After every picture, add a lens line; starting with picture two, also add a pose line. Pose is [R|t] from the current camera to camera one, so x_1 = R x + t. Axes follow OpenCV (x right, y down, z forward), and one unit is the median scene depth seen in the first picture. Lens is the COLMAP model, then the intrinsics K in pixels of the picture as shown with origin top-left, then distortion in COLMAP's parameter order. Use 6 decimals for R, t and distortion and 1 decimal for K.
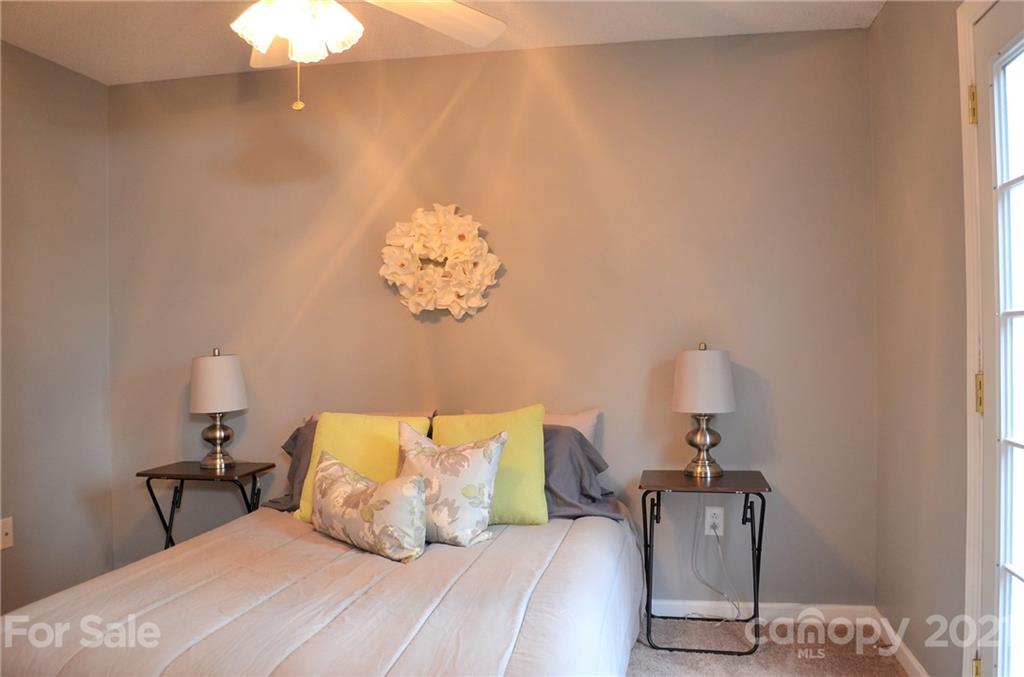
lens RADIAL K [[806.2, 0, 515.4], [0, 806.2, 343.8], [0, 0, 1]] dist [-0.084007, 0.007461]
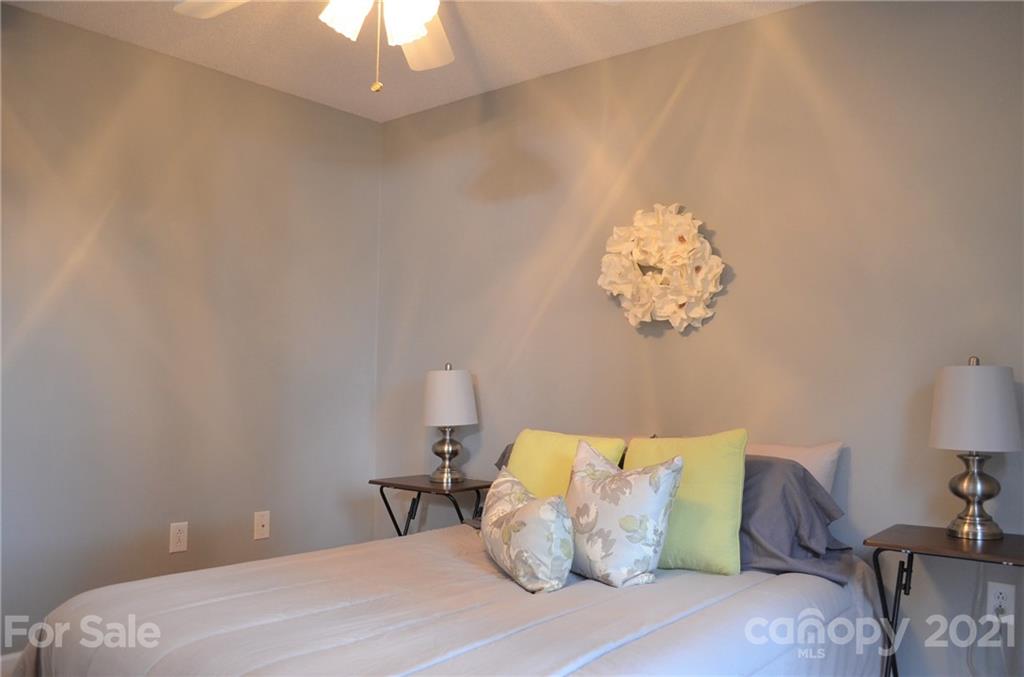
lens RADIAL K [[806.2, 0, 506.9], [0, 806.2, 338.9], [0, 0, 1]] dist [-0.084007, 0.007461]
pose [[0.876171, -0.004027, -0.481983, 0.204849], [-0.025950, 0.998121, -0.055513, 0.033674], [0.481301, 0.061146, 0.874420, 0.157961]]
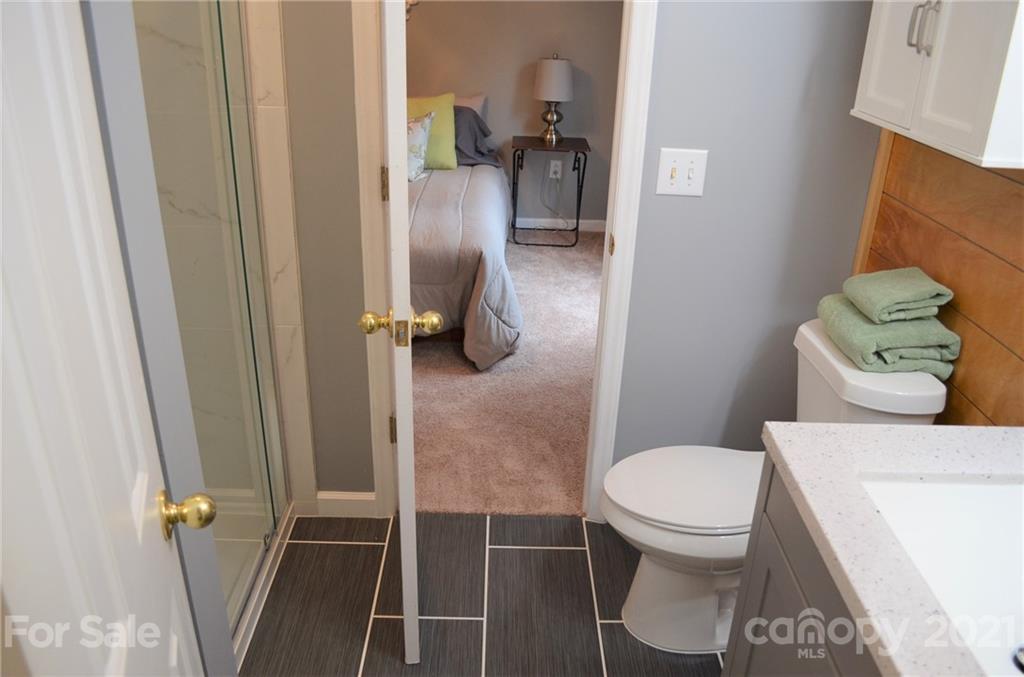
lens RADIAL K [[806.2, 0, 516.9], [0, 806.2, 332.5], [0, 0, 1]] dist [-0.084007, 0.007461]
pose [[0.980394, -0.032127, 0.194411, -0.155772], [-0.048092, 0.917771, 0.394186, -0.111938], [-0.191088, -0.395808, 0.898233, -0.579873]]
